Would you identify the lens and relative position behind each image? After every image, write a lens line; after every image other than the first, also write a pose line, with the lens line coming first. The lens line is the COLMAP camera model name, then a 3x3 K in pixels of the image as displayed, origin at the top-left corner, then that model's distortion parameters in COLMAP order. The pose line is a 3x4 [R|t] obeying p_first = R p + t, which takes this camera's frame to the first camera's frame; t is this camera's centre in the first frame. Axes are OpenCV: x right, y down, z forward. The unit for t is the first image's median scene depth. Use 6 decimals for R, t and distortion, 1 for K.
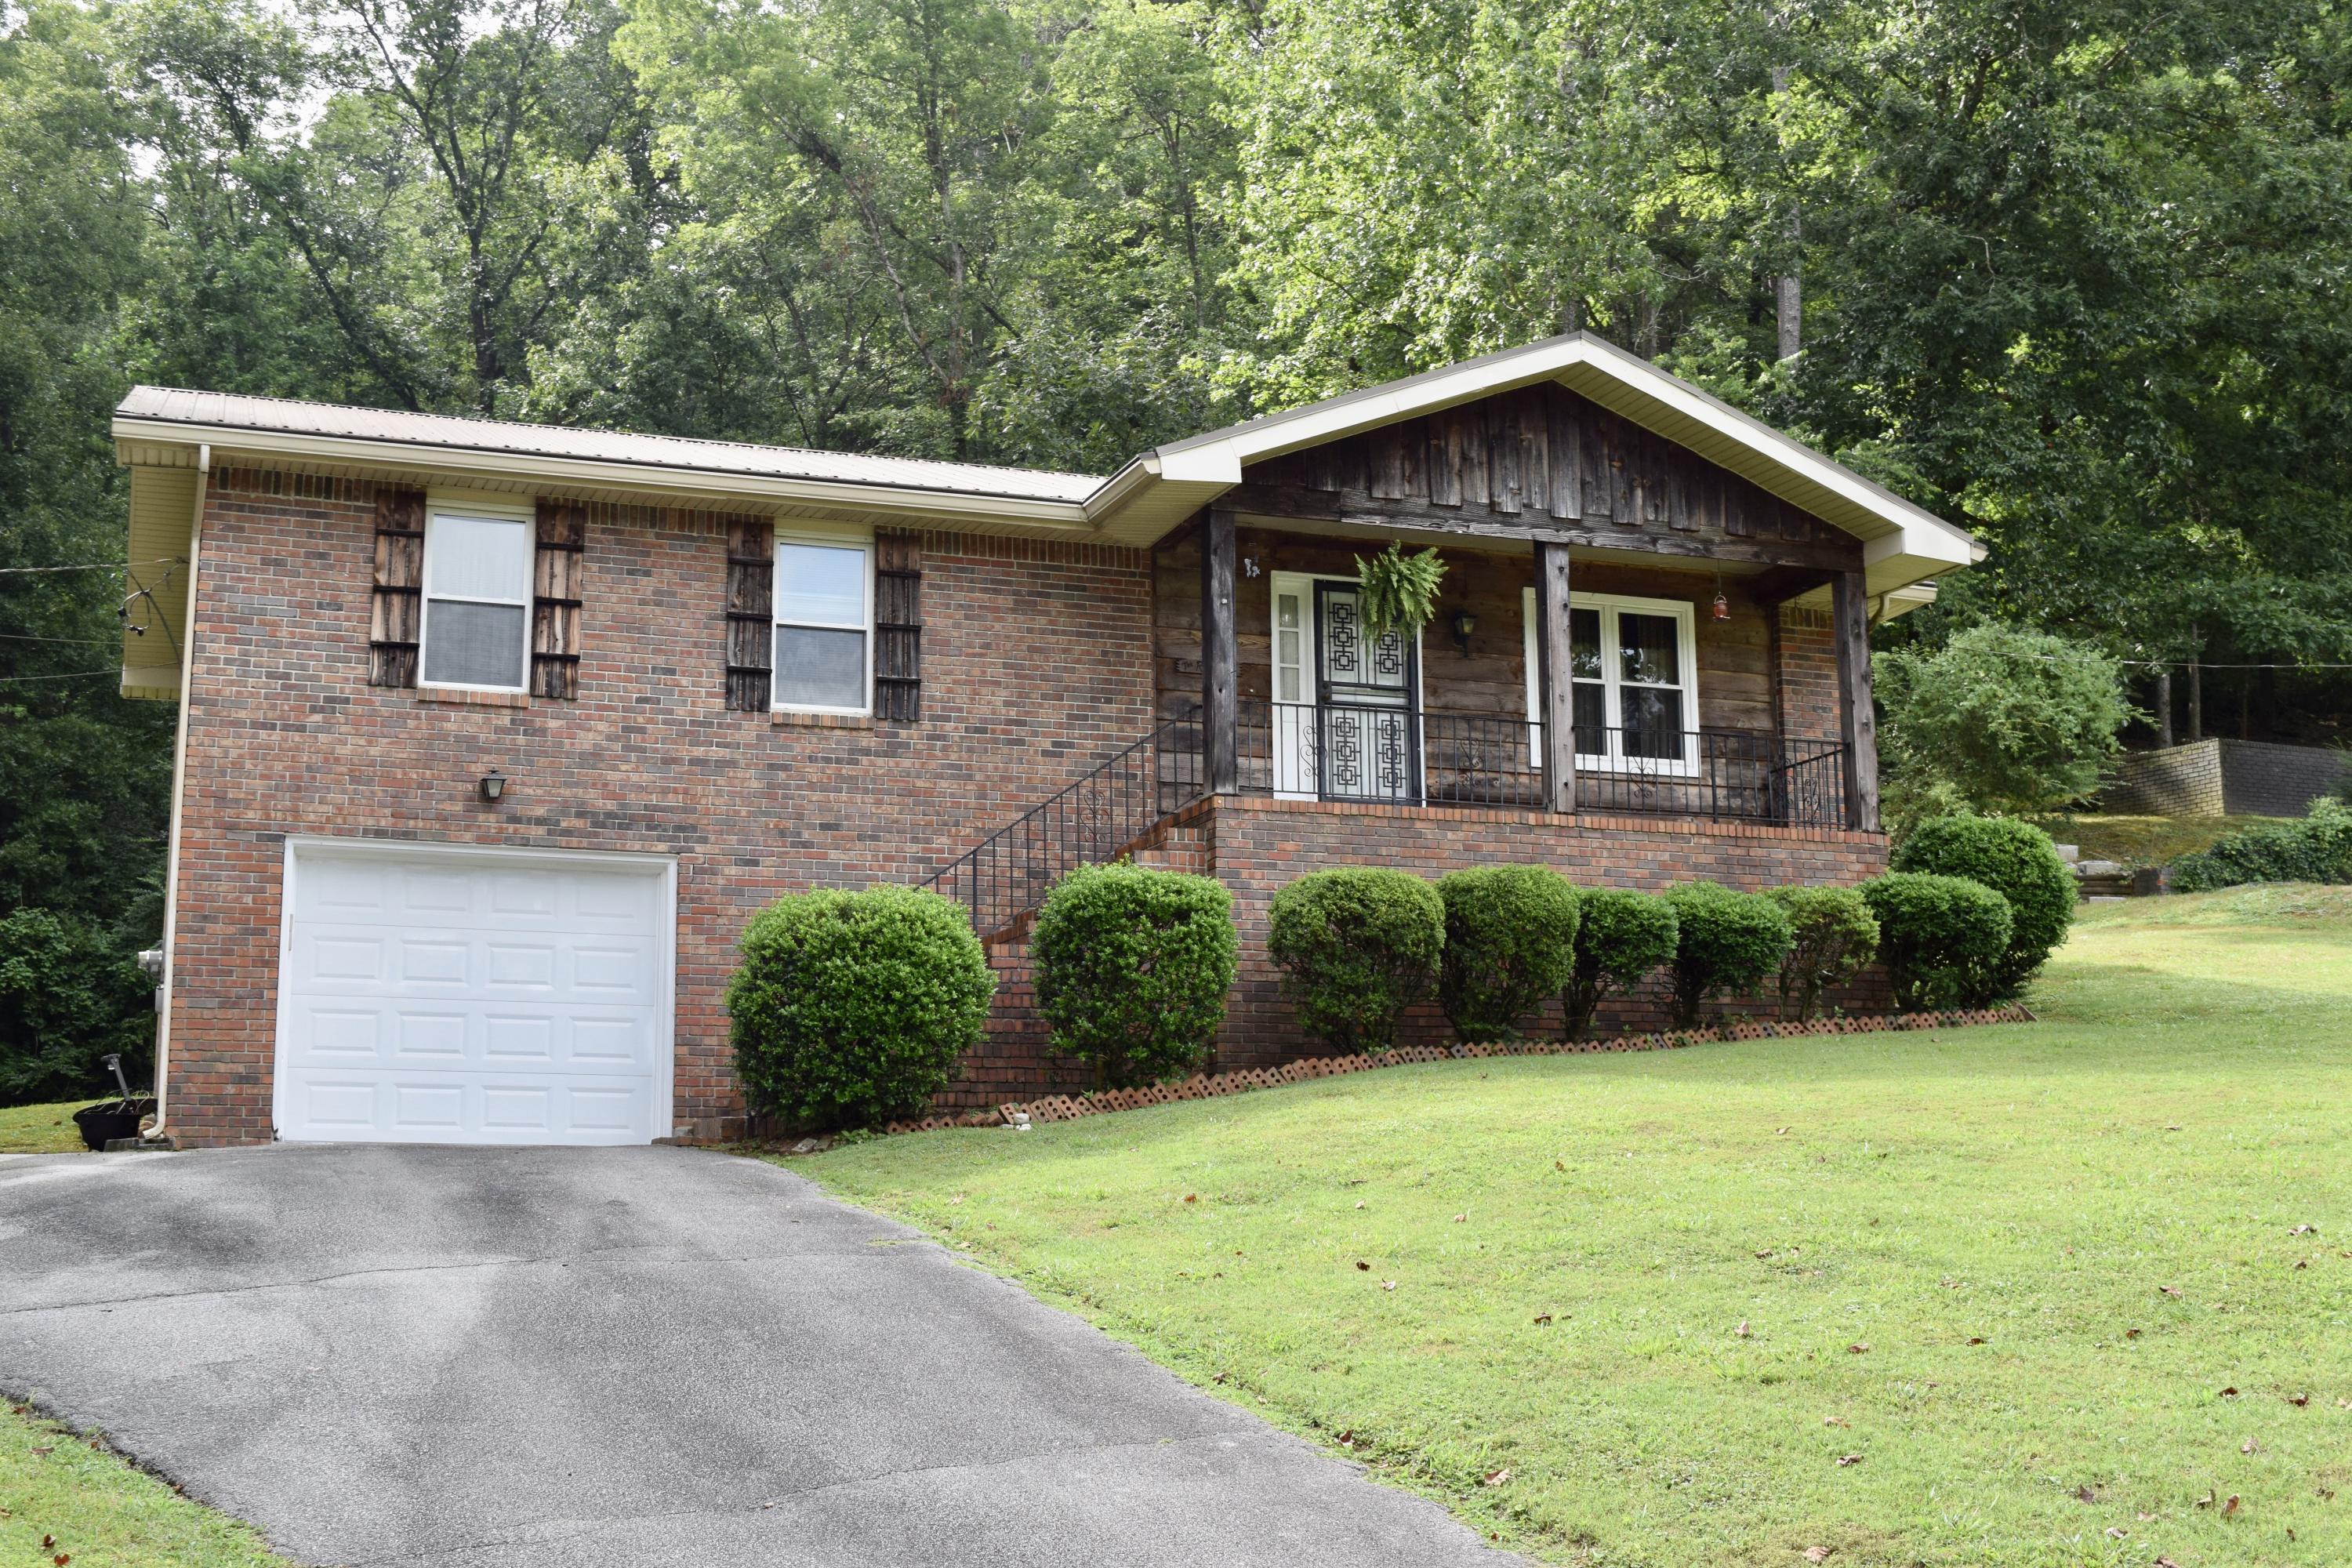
lens RADIAL K [[2806.2, 0, 1176.0], [0, 2806.2, 784.0], [0, 0, 1]] dist [-0.027687, -0.021734]
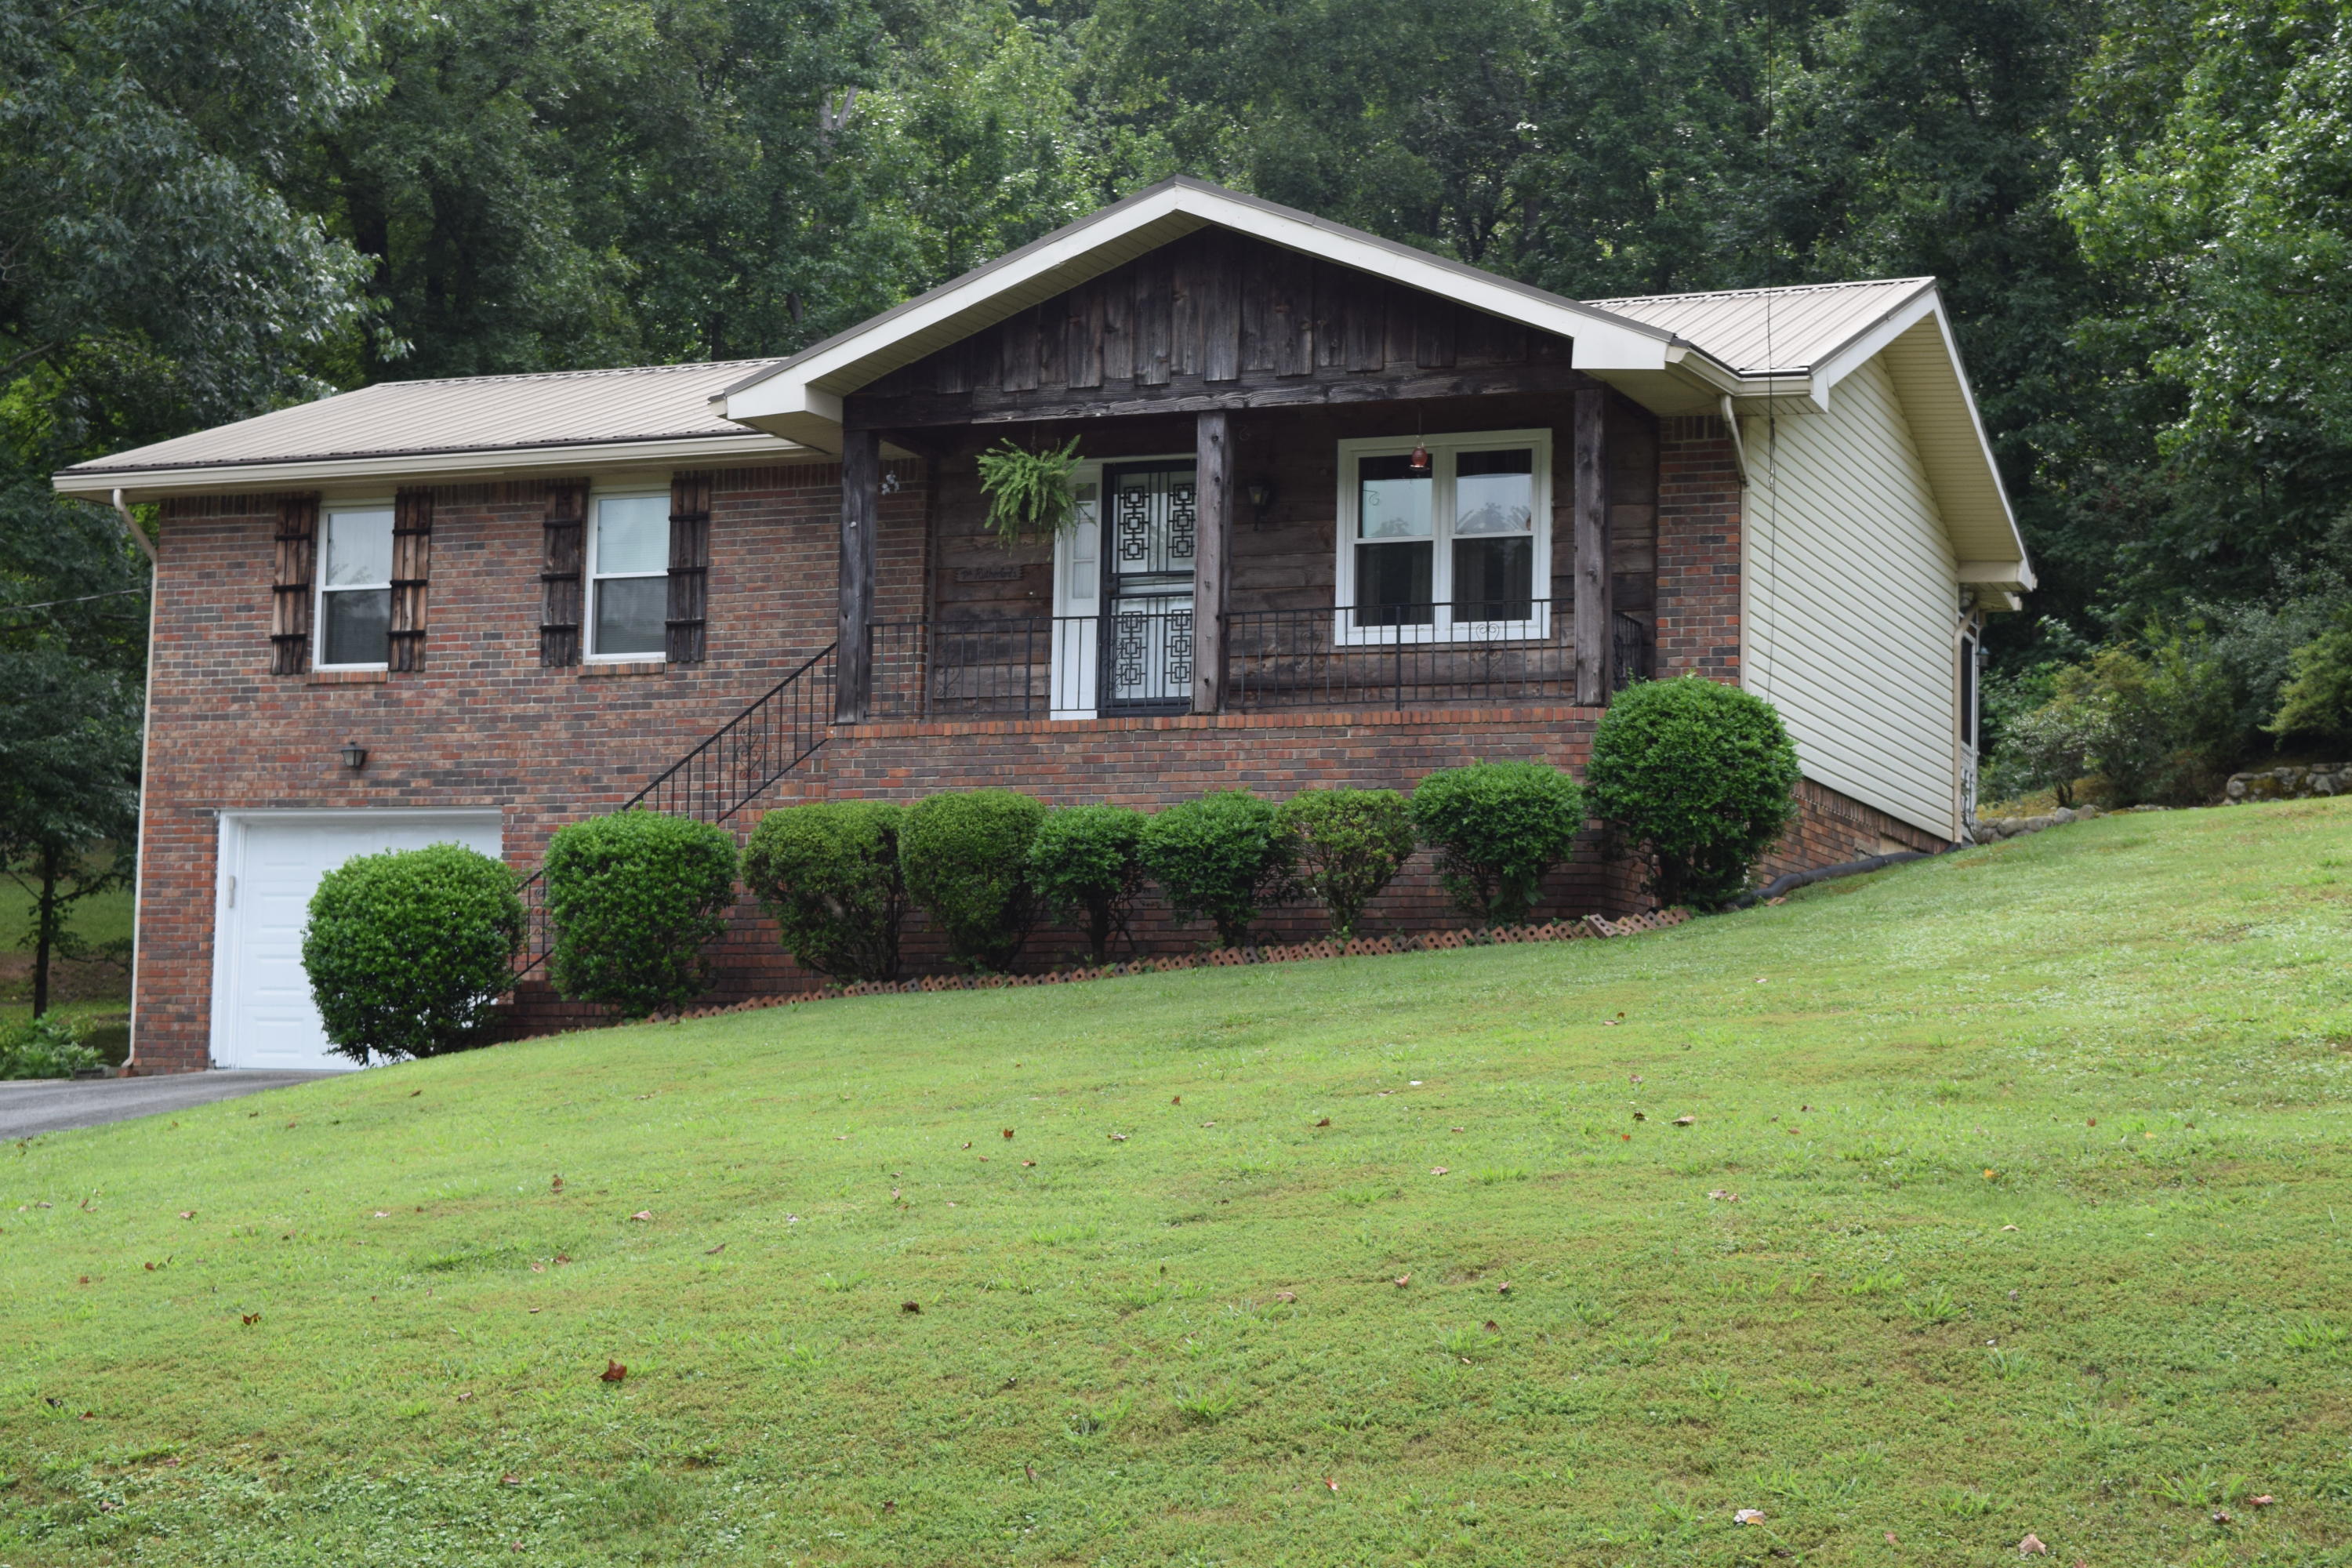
lens RADIAL K [[3748.8, 0, 1176.0], [0, 3748.8, 784.0], [0, 0, 1]] dist [0.021309, 0.118659]
pose [[0.738452, -0.041945, -0.673000, 0.980175], [0.095217, 0.994549, 0.042491, -0.019842], [0.667549, -0.095458, 0.738421, 0.099525]]
